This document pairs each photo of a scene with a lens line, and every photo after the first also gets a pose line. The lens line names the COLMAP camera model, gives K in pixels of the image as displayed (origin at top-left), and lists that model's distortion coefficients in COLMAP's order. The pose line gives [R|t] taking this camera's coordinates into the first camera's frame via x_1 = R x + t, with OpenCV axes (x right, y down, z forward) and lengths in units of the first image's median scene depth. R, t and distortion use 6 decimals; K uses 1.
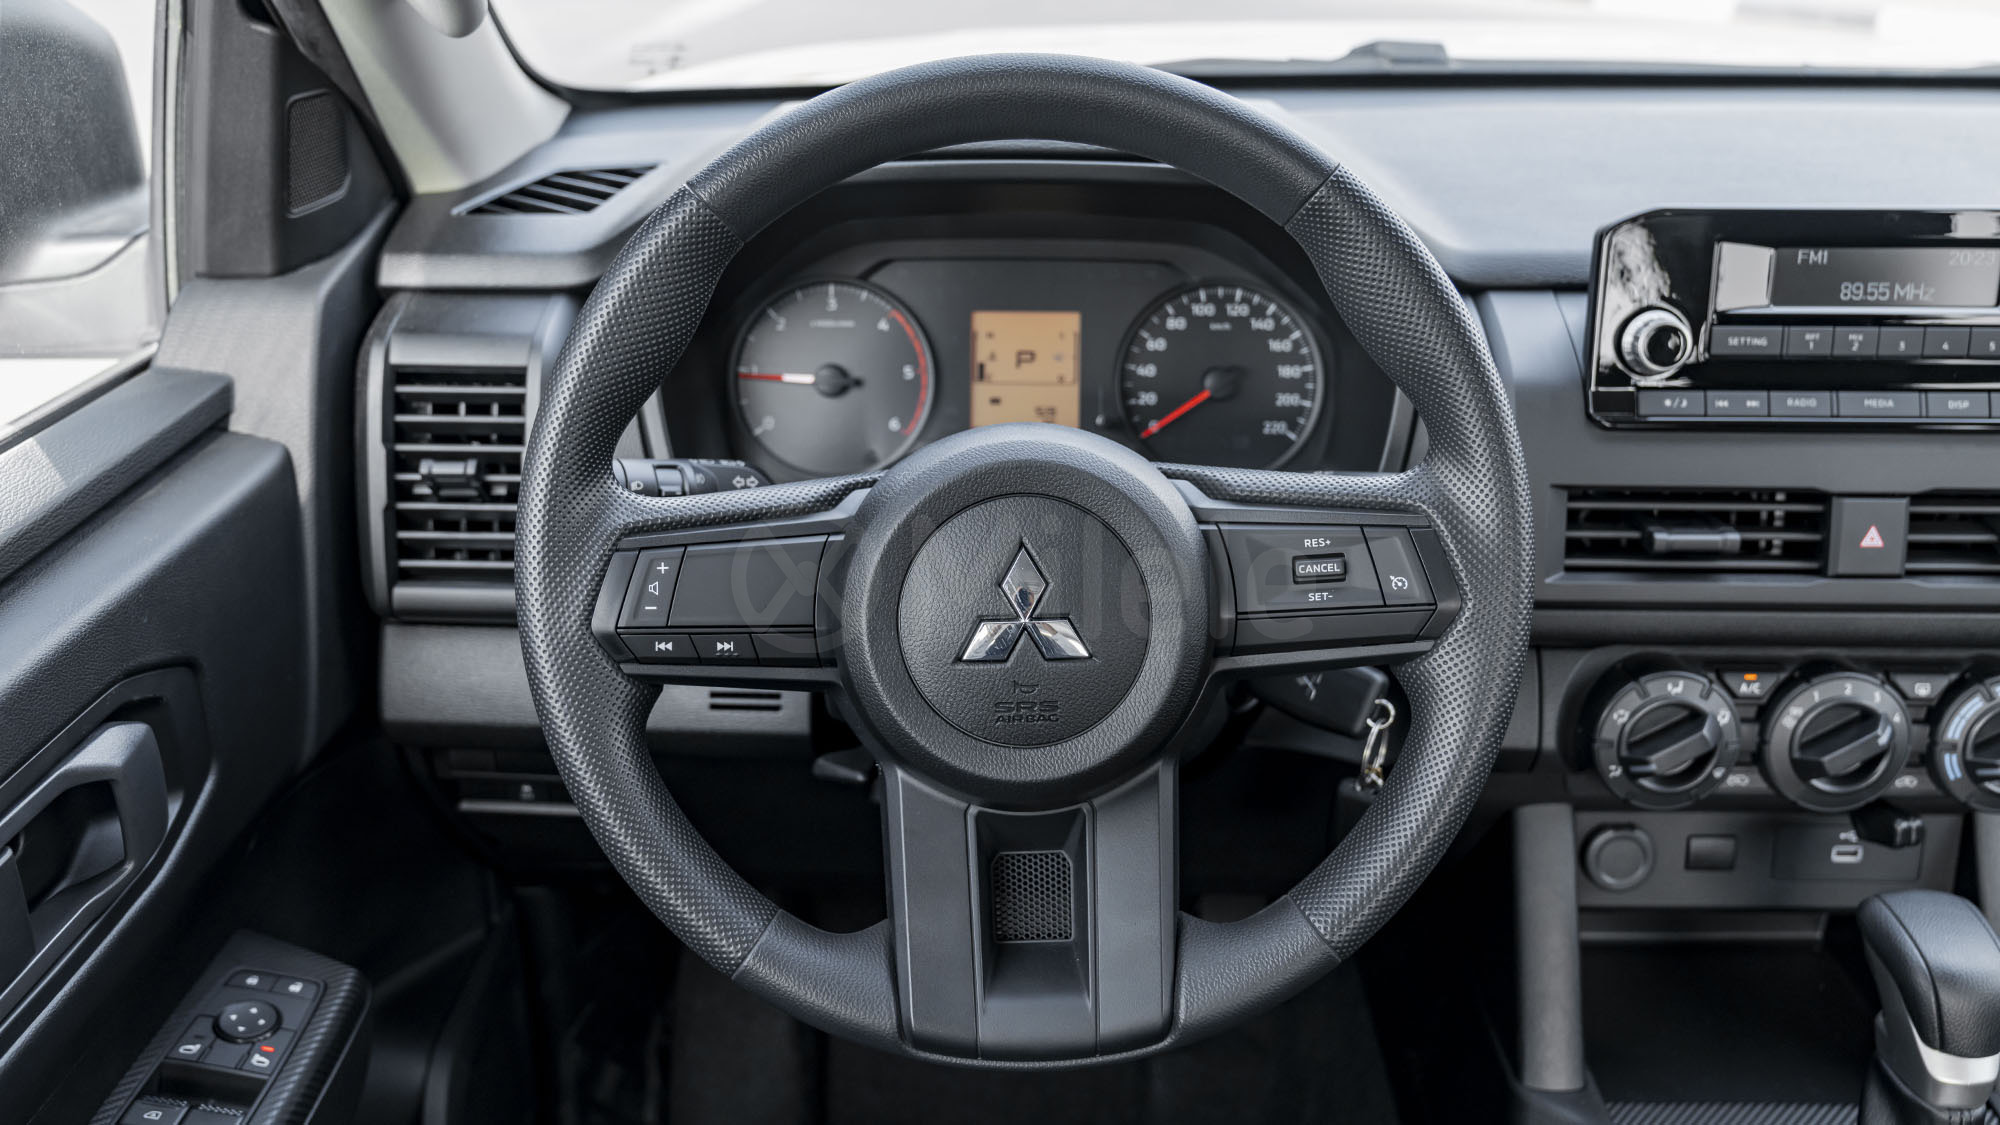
lens RADIAL K [[1732.2, 0, 998.3], [0, 1732.2, 575.2], [0, 0, 1]] dist [-0.005453, 0.014915]
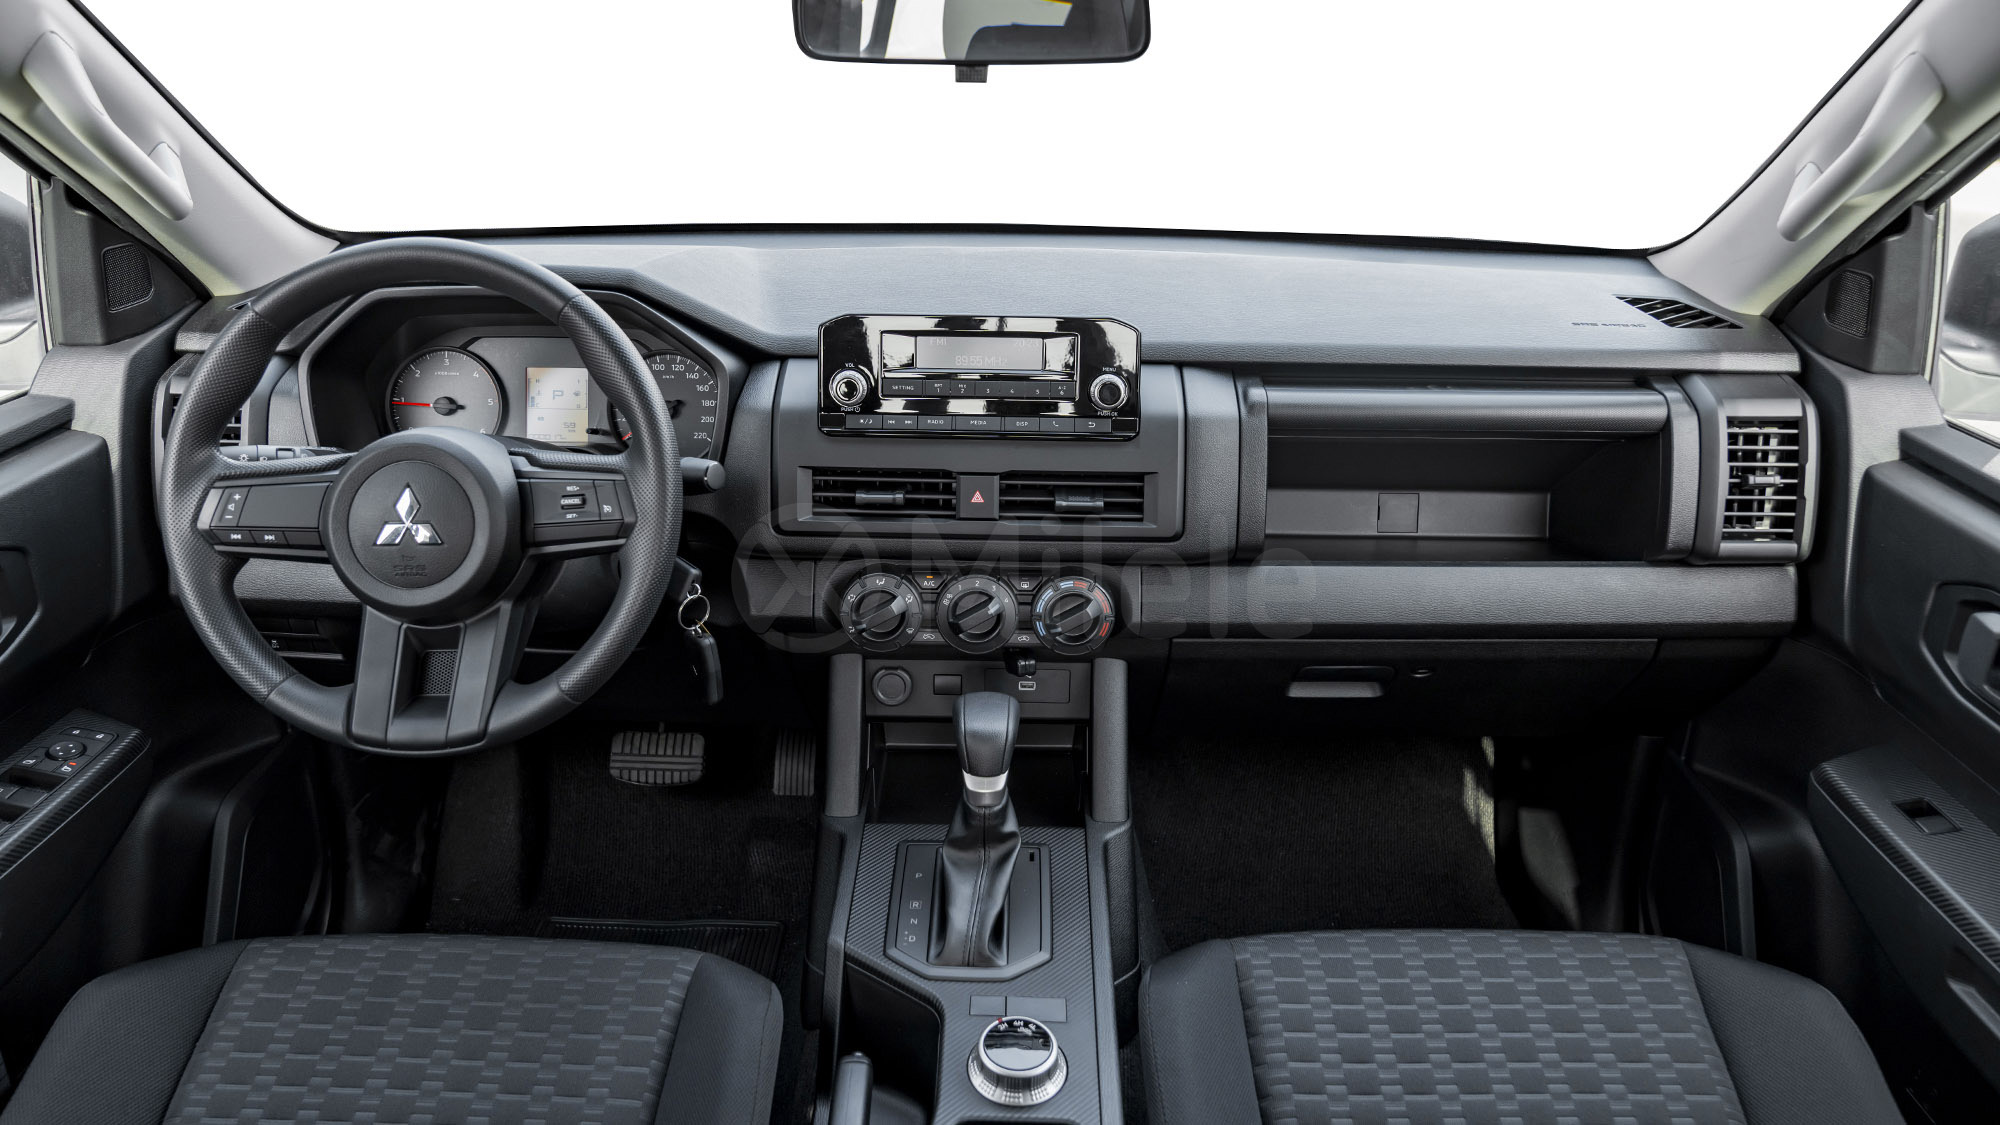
lens RADIAL K [[1414.8, 0, 1002.2], [0, 1414.8, 544.0], [0, 0, 1]] dist [-0.010652, 0.009262]
pose [[0.999881, 0.011248, -0.010543, 0.551772], [-0.011492, 0.999661, -0.023378, 0.060938], [0.010276, 0.023496, 0.999671, -0.470941]]
